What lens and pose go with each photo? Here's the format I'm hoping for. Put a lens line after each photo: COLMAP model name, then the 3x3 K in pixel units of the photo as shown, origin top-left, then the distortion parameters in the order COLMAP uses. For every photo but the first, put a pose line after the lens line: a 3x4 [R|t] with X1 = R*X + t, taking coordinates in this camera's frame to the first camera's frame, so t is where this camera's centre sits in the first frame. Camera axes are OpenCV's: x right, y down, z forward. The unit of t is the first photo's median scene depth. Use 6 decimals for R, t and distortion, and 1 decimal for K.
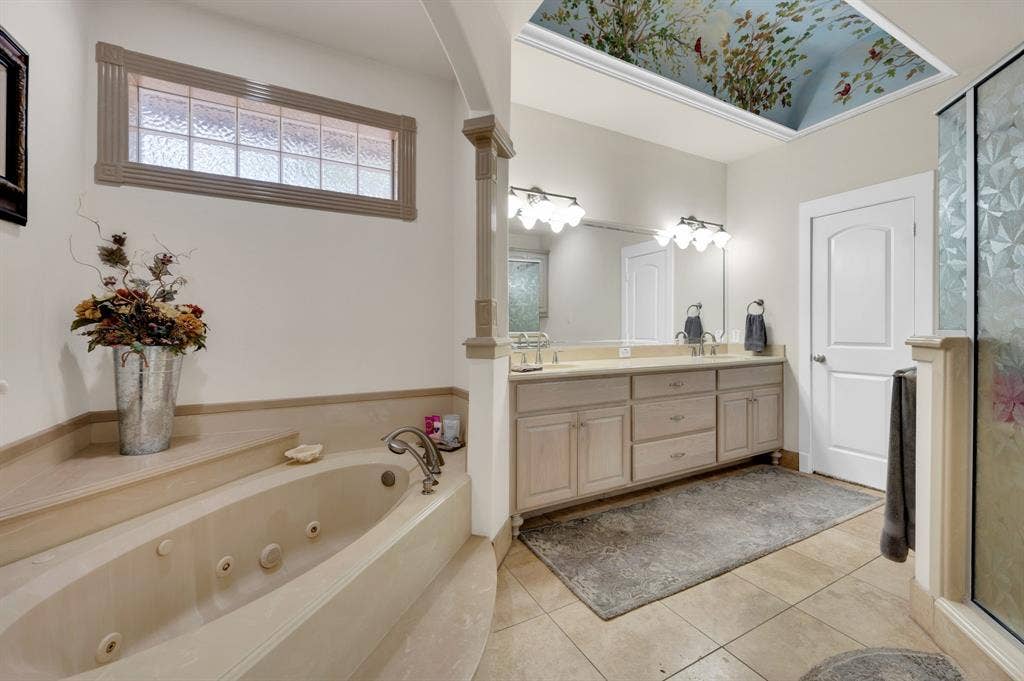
lens RADIAL K [[407.0, 0, 512.1], [0, 407.0, 333.4], [0, 0, 1]] dist [-0.001206, -0.000545]
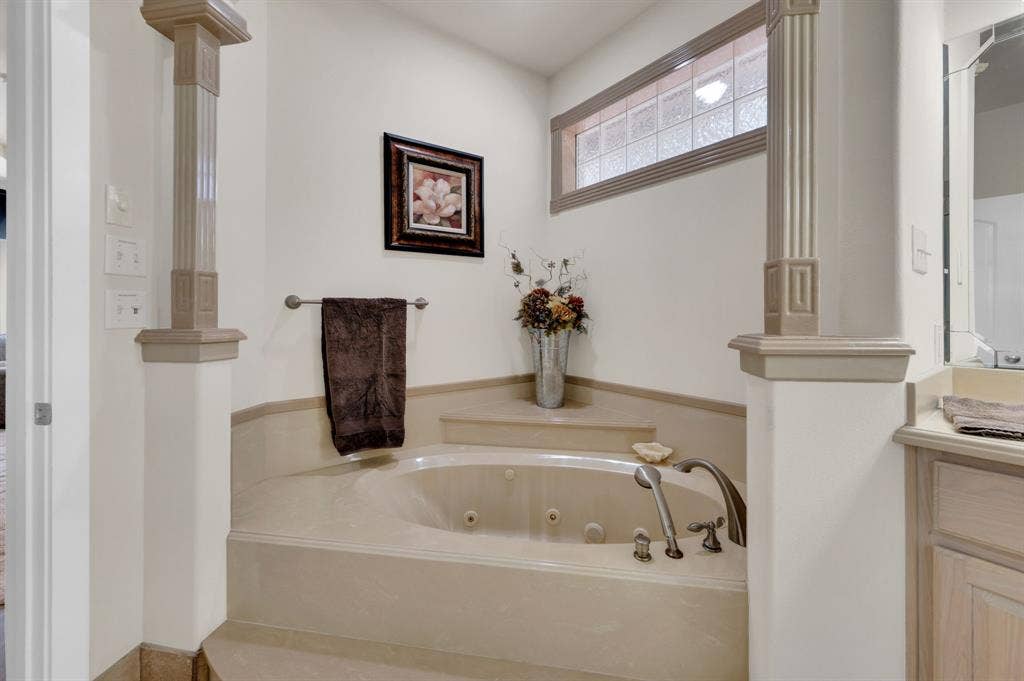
lens RADIAL K [[407.0, 0, 505.1], [0, 407.0, 314.0], [0, 0, 1]] dist [-0.001206, -0.000545]
pose [[0.127722, 0.002324, -0.991807, 0.419940], [-0.000854, 0.999997, 0.002233, -0.019187], [0.991810, 0.000562, 0.127723, 0.655299]]
